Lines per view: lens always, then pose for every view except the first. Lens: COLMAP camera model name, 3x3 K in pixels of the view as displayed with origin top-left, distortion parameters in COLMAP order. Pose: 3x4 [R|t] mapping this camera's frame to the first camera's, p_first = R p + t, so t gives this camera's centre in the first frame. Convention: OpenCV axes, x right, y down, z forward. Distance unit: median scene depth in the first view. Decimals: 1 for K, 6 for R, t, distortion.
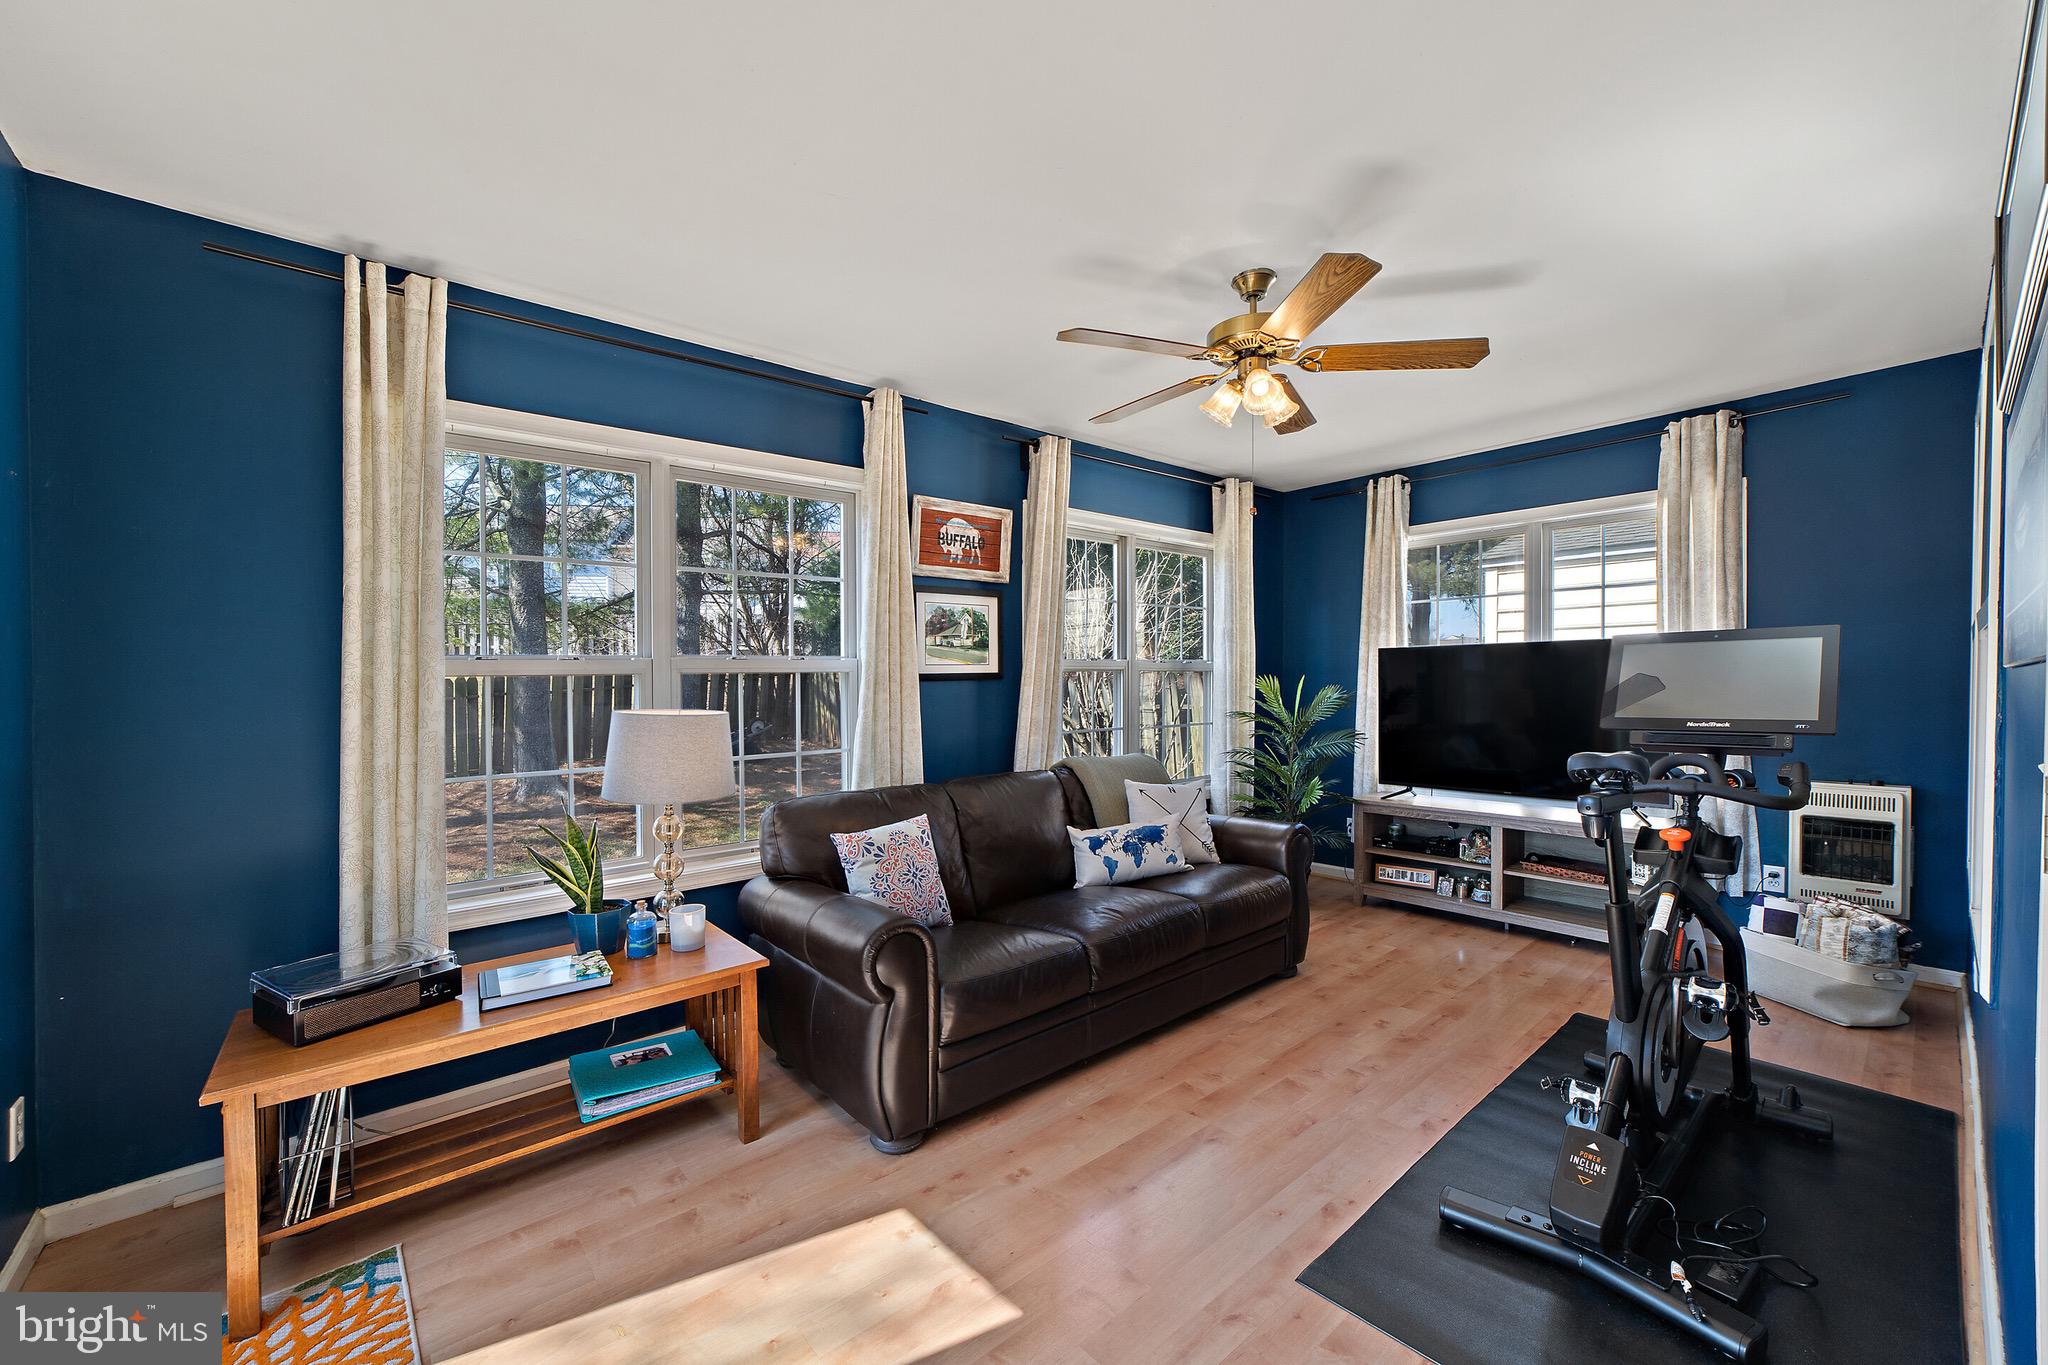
lens RADIAL K [[789.5, 0, 1024.0], [0, 789.5, 674.2], [0, 0, 1]] dist [-0.031557, 0.009904]
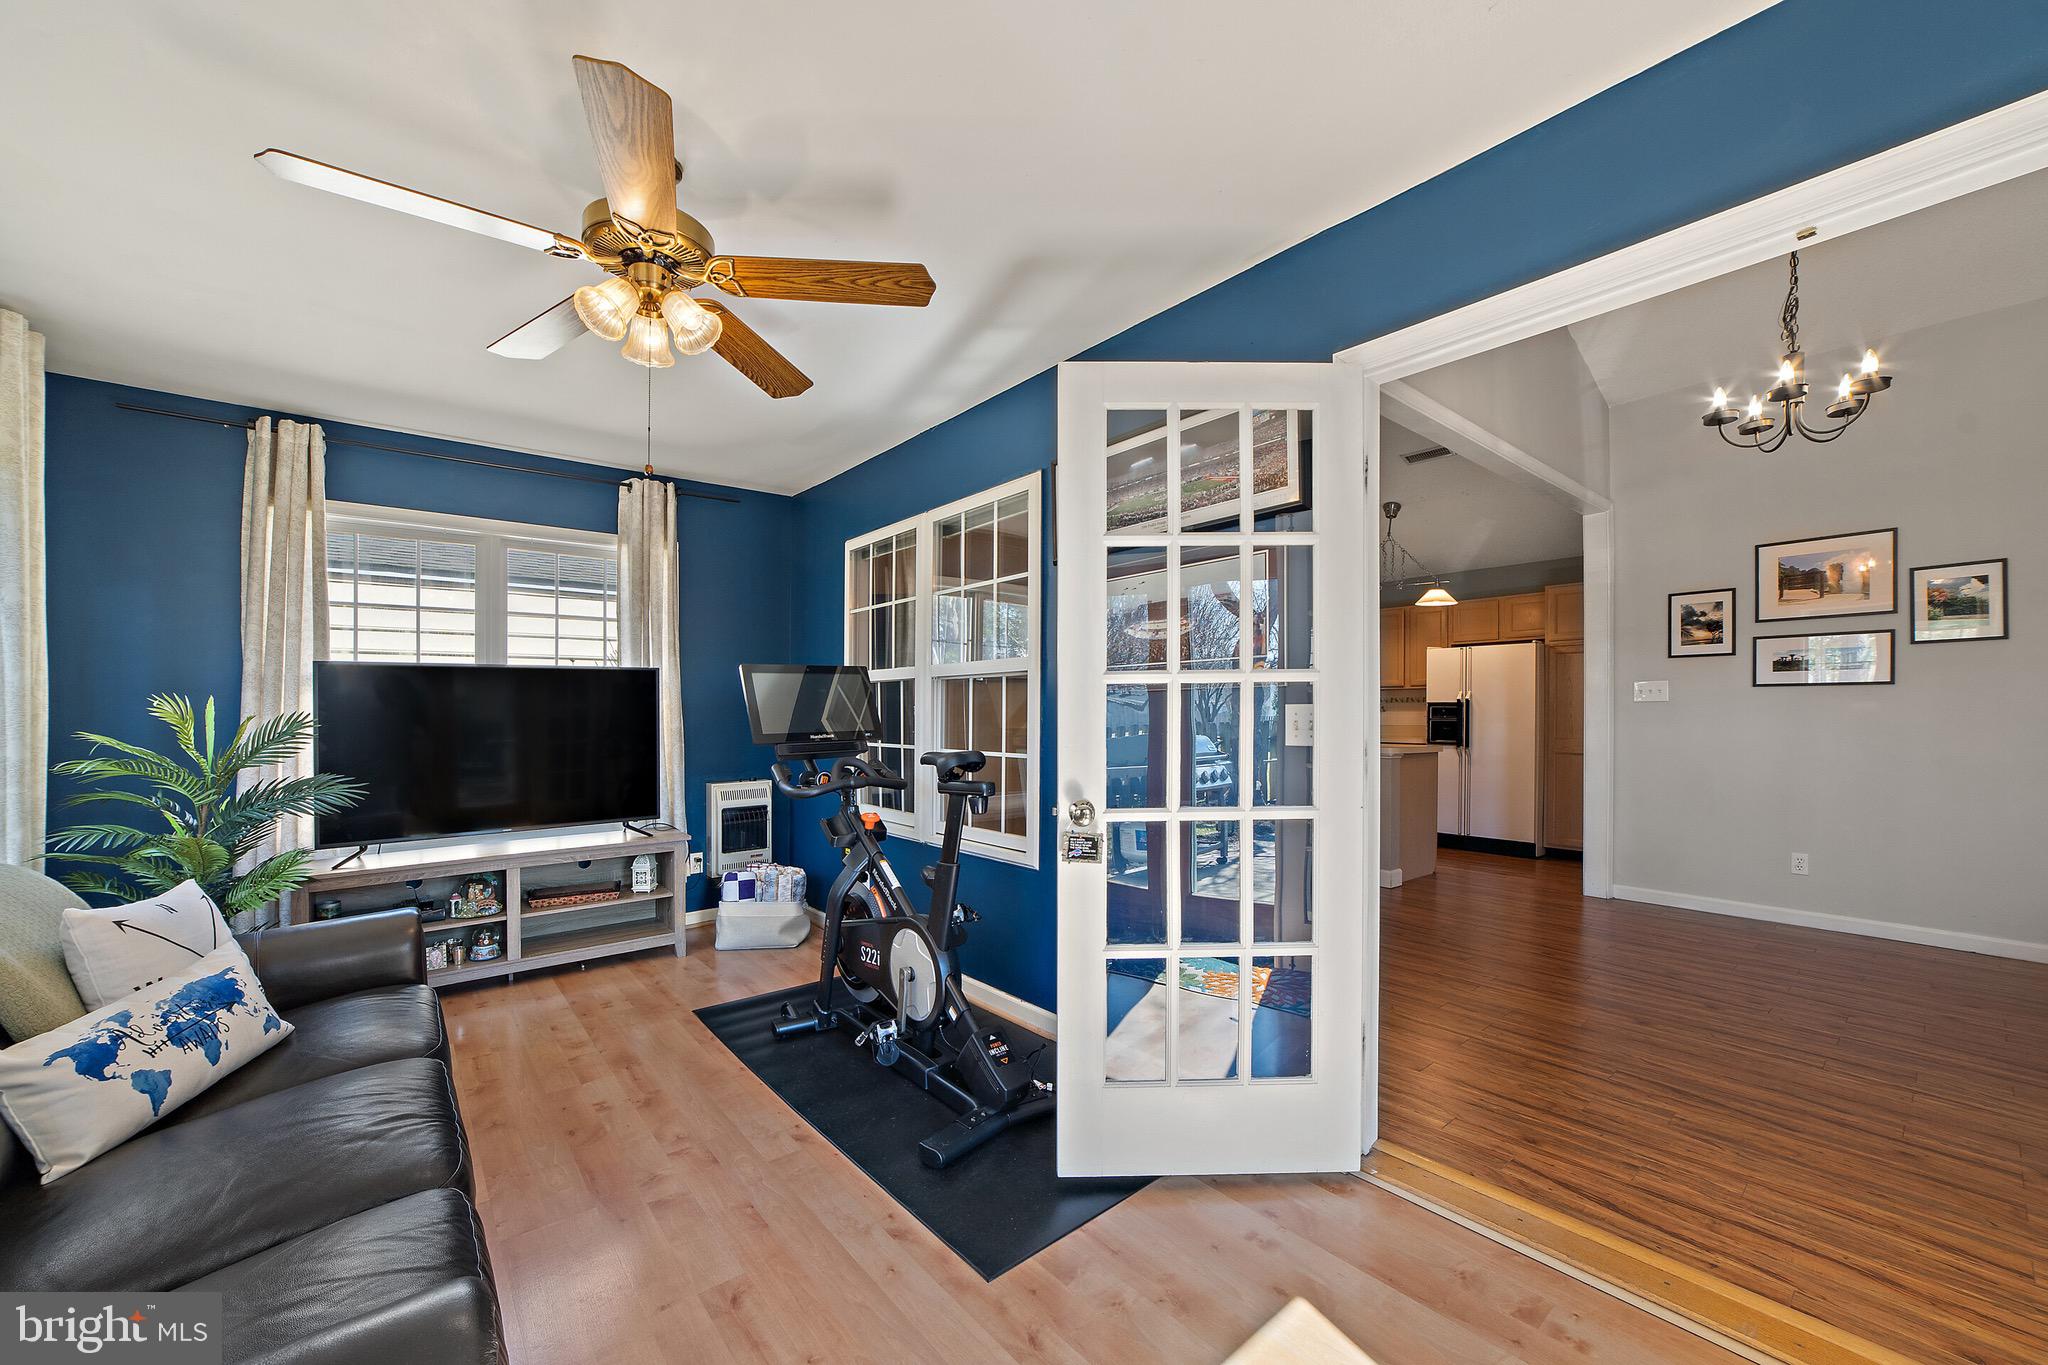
lens RADIAL K [[777.6, 0, 1023.3], [0, 777.6, 728.6], [0, 0, 1]] dist [-0.000968, -0.011188]
pose [[0.022860, -0.017022, 0.999594, -0.290541], [-0.001408, 0.999853, 0.017059, 0.018625], [-0.999738, -0.001797, 0.022833, 0.417820]]
